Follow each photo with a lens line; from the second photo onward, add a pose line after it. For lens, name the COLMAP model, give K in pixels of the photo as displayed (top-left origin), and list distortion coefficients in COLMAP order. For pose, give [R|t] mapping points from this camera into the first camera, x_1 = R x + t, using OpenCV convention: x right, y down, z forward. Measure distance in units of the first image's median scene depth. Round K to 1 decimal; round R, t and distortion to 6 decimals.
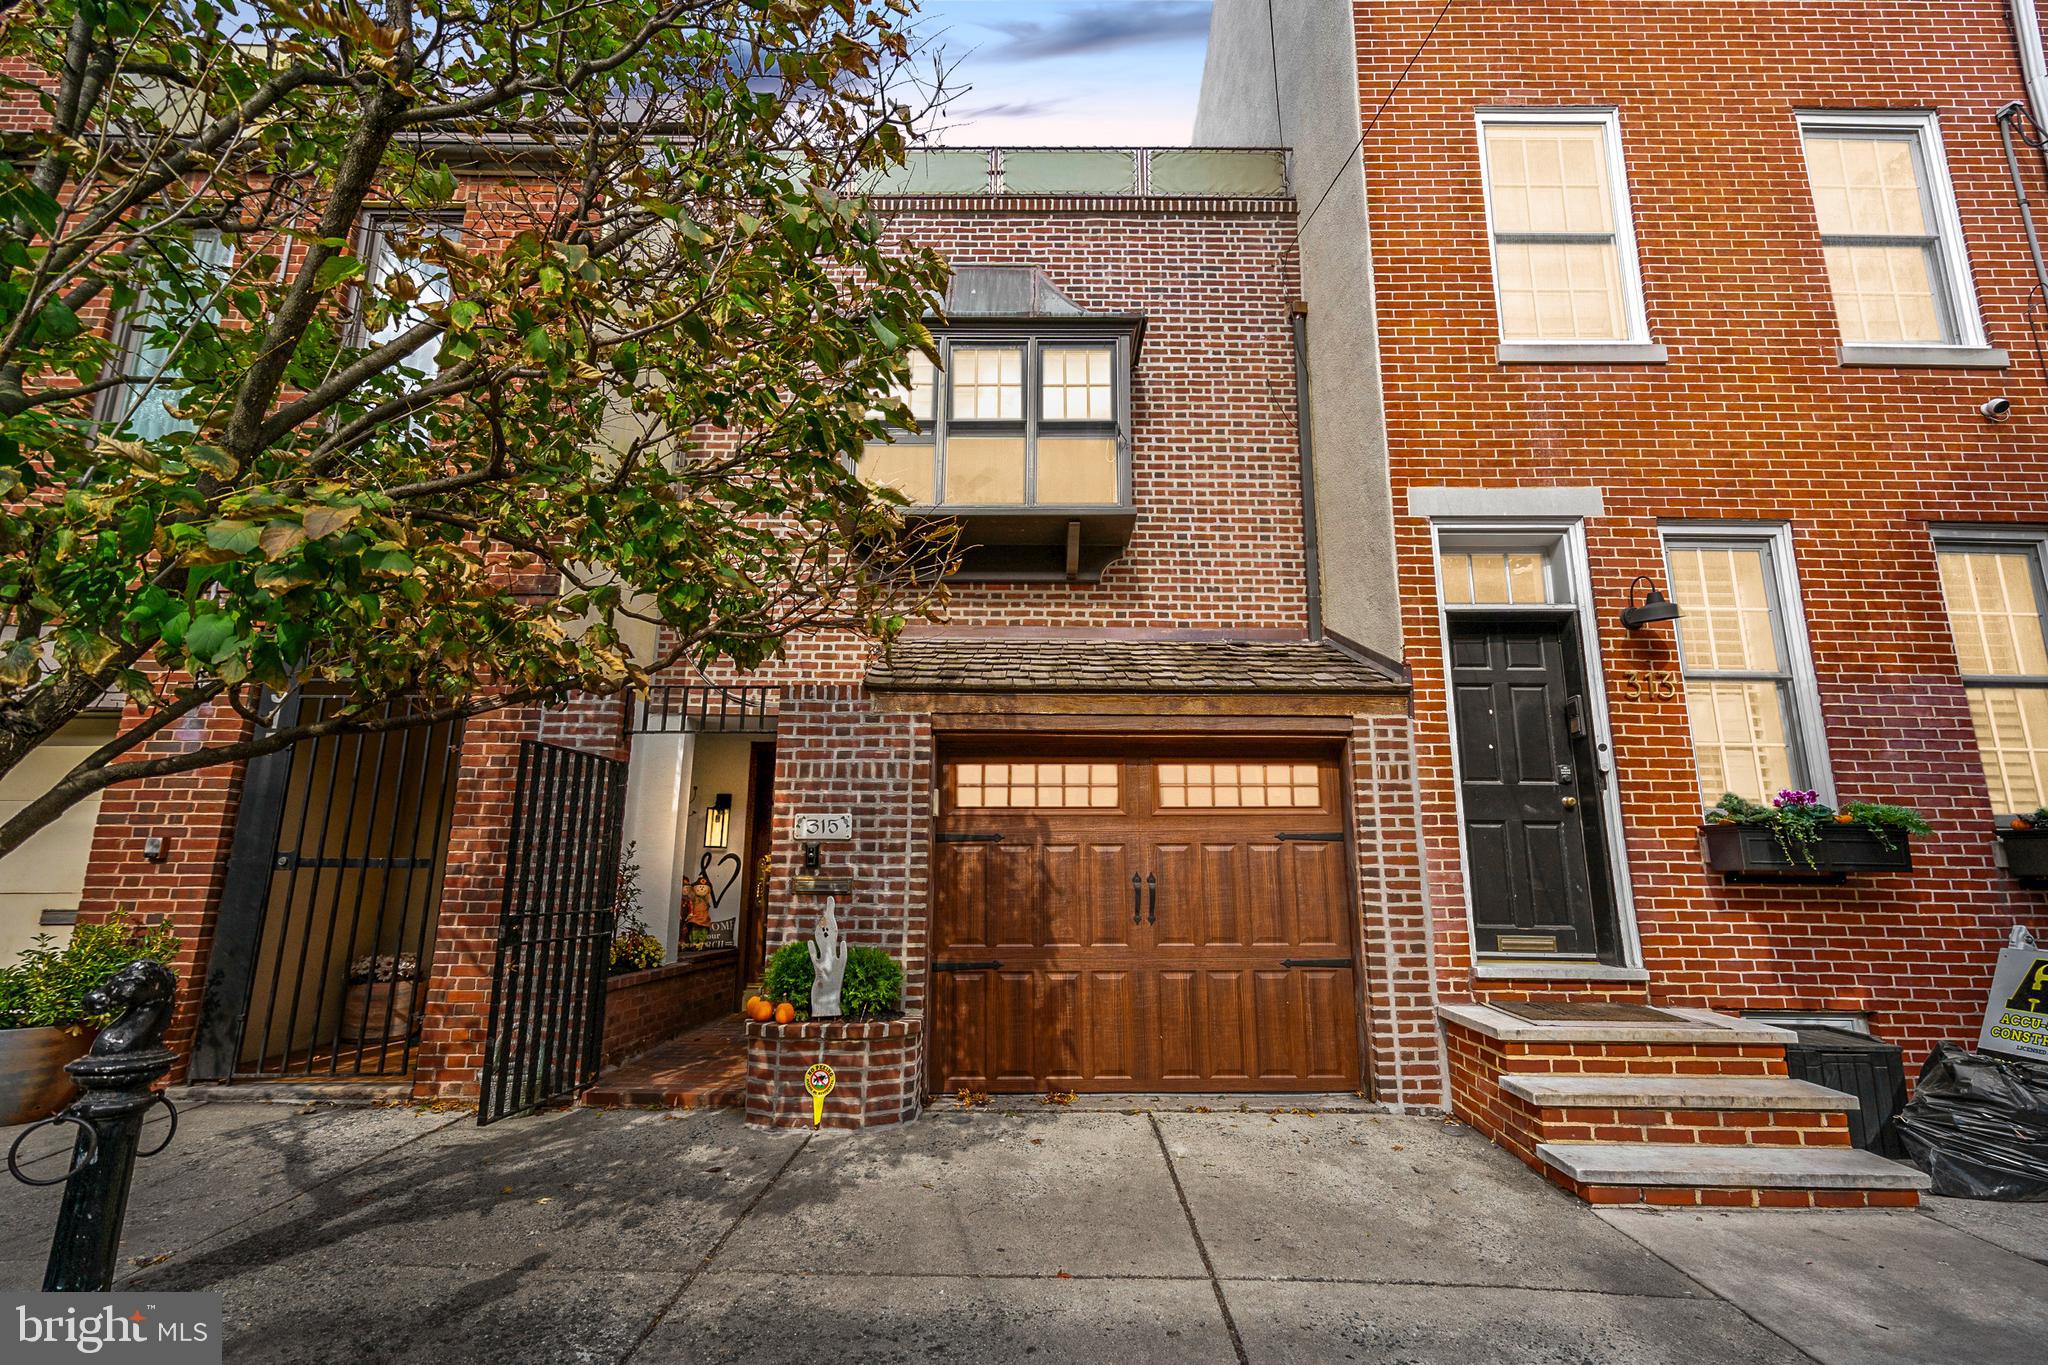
lens RADIAL K [[931.2, 0, 1059.0], [0, 931.2, 675.8], [0, 0, 1]] dist [-0.001455, -0.000518]
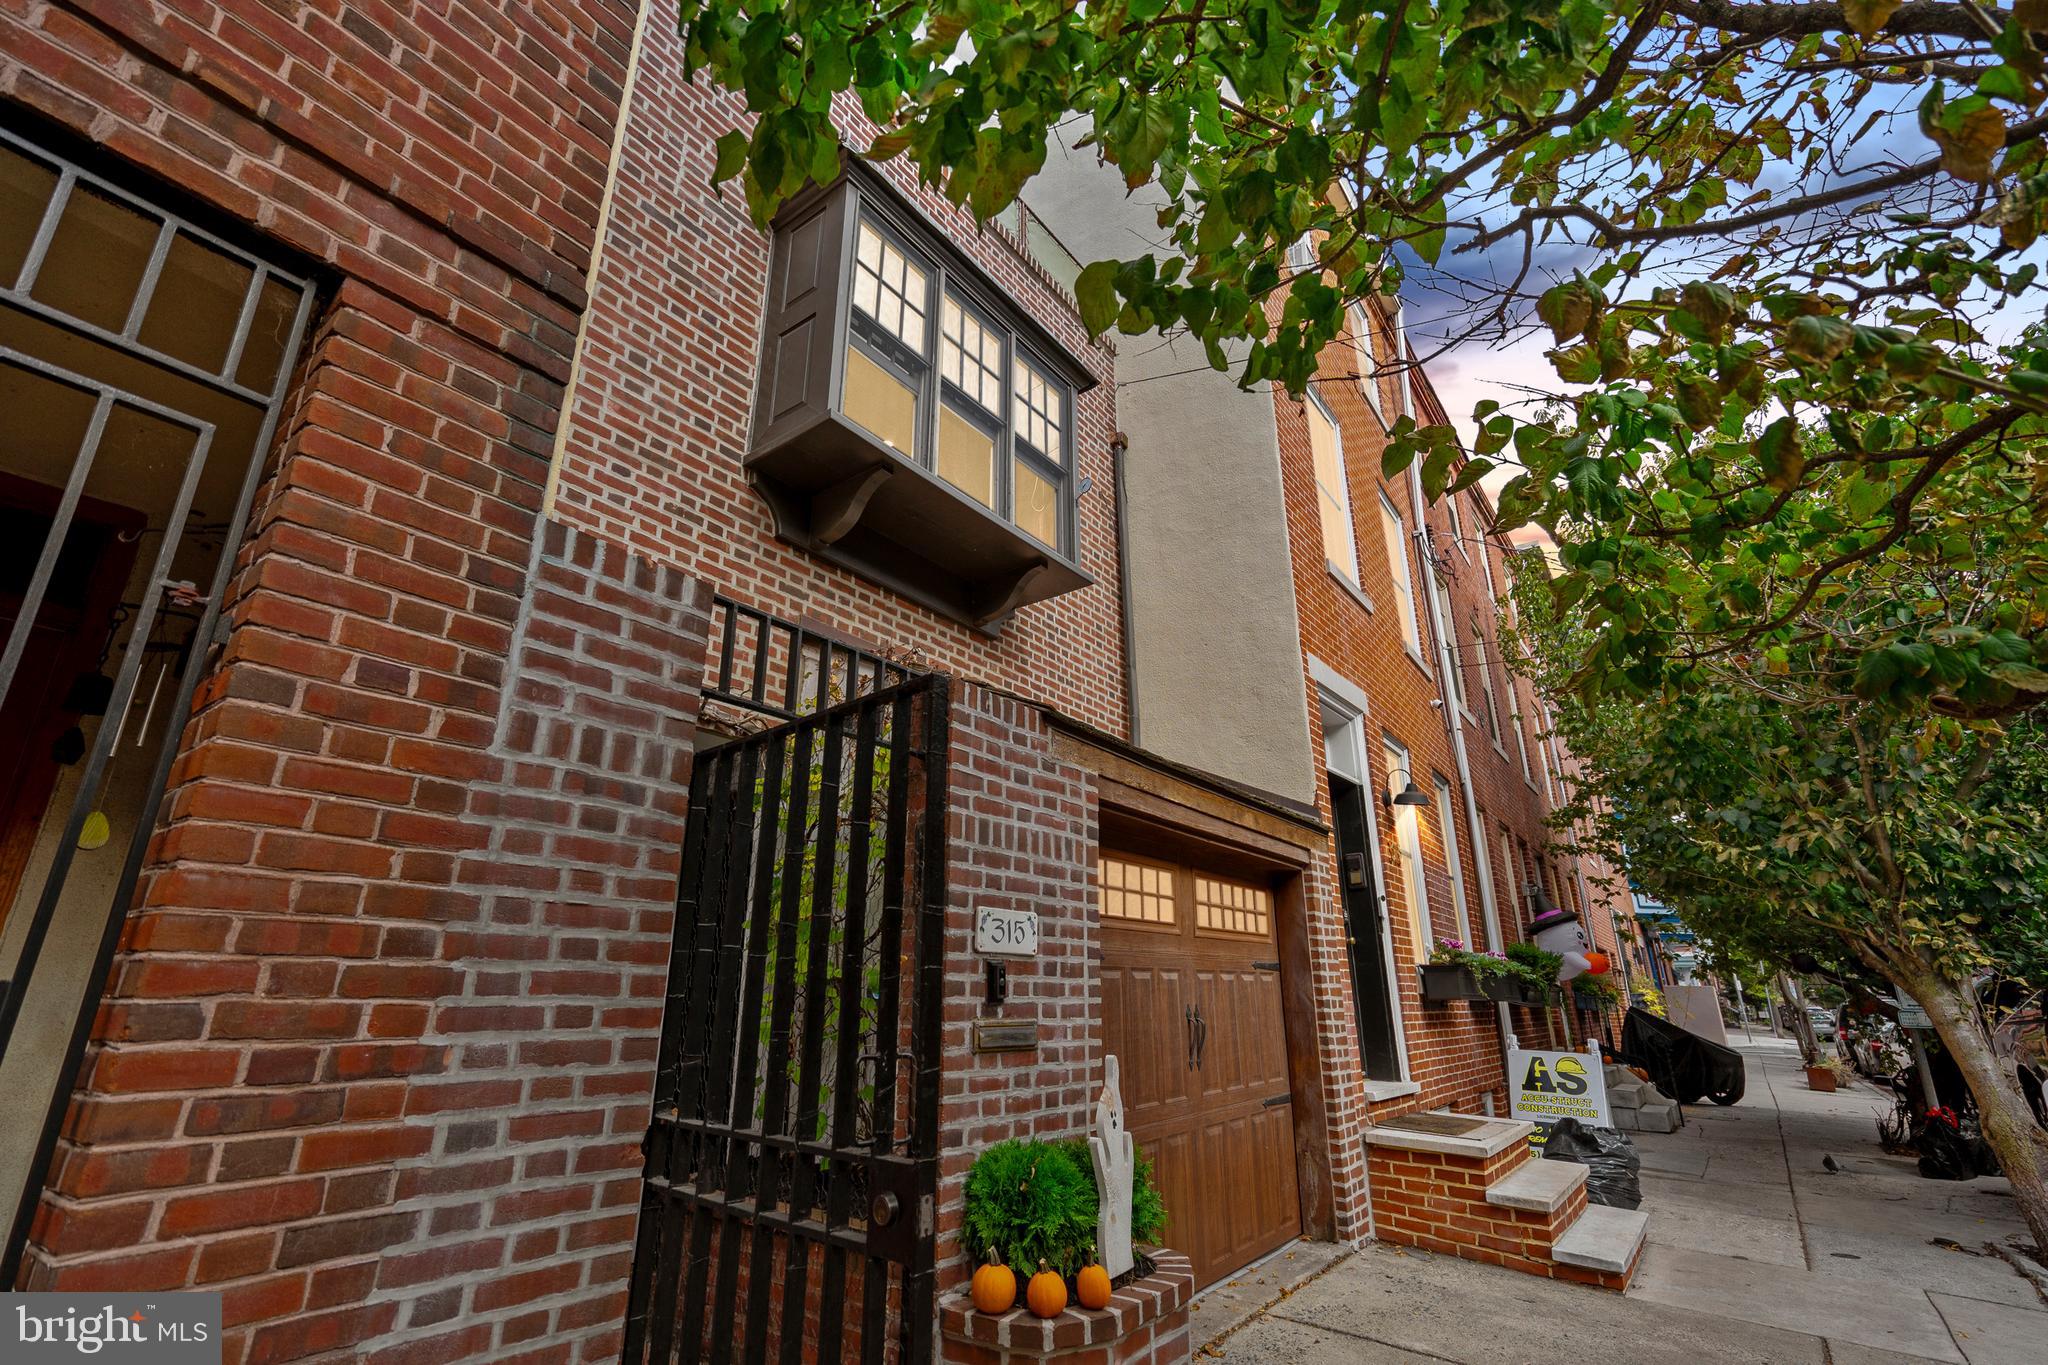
lens RADIAL K [[932.7, 0, 958.8], [0, 932.7, 684.0], [0, 0, 1]] dist [-0.001063, -0.000106]
pose [[0.599609, 0.250303, 0.760143, -0.746215], [-0.164597, 0.968095, -0.188943, 0.123985], [-0.783184, -0.011826, 0.621678, 0.644873]]
